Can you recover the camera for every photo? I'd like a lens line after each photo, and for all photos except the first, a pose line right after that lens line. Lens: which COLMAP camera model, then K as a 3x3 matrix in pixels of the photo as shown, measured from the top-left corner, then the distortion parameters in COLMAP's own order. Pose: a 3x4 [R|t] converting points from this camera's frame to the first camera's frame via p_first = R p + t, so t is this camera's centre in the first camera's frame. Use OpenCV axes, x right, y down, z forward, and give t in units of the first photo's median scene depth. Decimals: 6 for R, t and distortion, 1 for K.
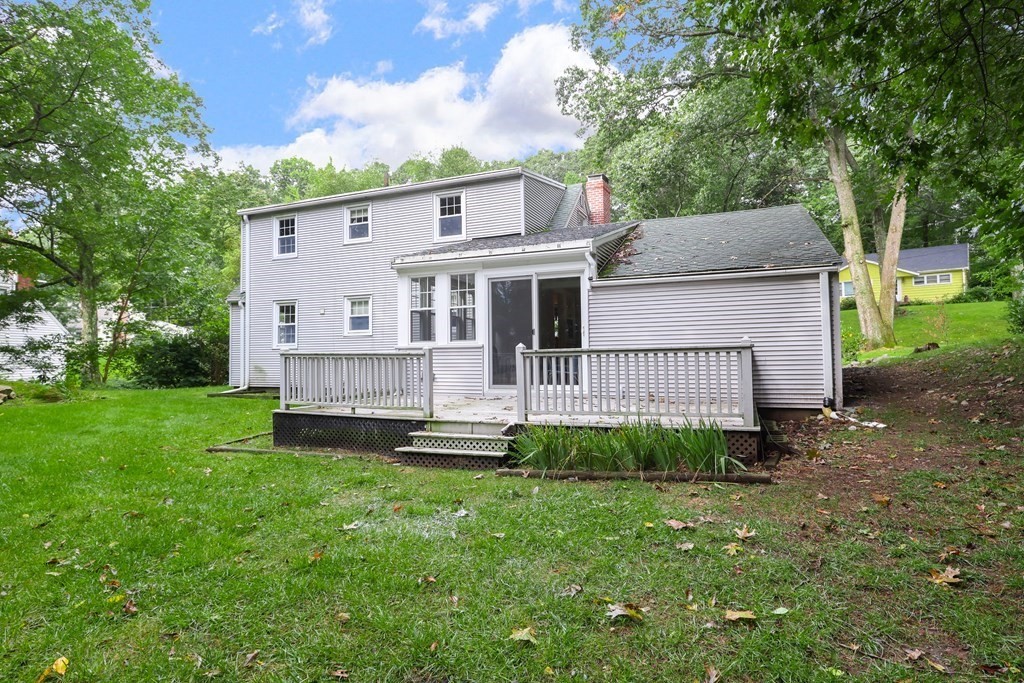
lens RADIAL K [[561.1, 0, 507.2], [0, 561.1, 341.6], [0, 0, 1]] dist [-0.015634, 0.000961]
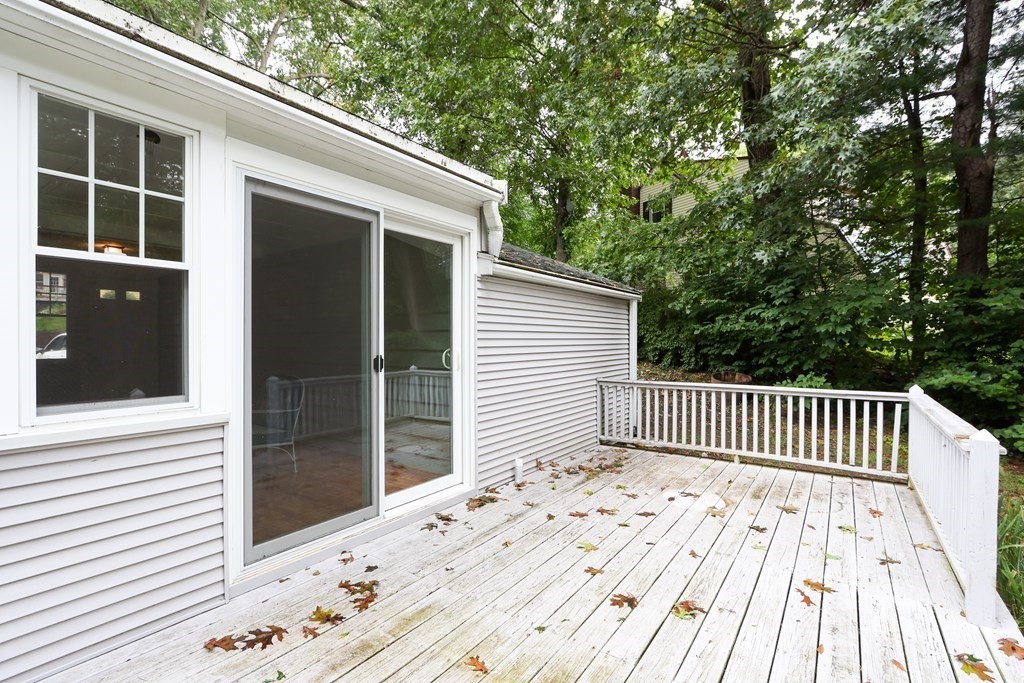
lens RADIAL K [[483.3, 0, 516.8], [0, 483.3, 339.6], [0, 0, 1]] dist [-0.018729, 0.001881]
pose [[0.189510, 0.016386, 0.981742, -0.172920], [-0.026513, 0.999582, -0.011566, -0.021732], [-0.981521, -0.023837, 0.189865, 0.571637]]
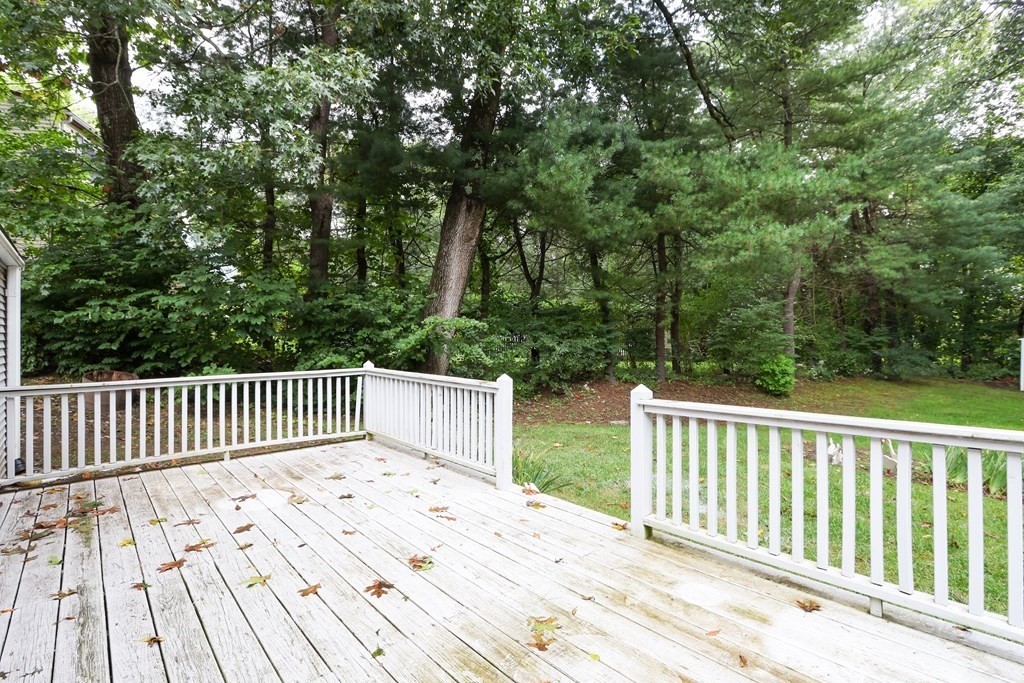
lens RADIAL K [[483.3, 0, 514.5], [0, 483.3, 334.9], [0, 0, 1]] dist [-0.018729, 0.001881]
pose [[-0.907281, 0.023749, 0.419854, -0.108792], [0.012934, 0.999508, -0.028587, -0.012329], [-0.420326, -0.020506, -0.907141, 0.692195]]
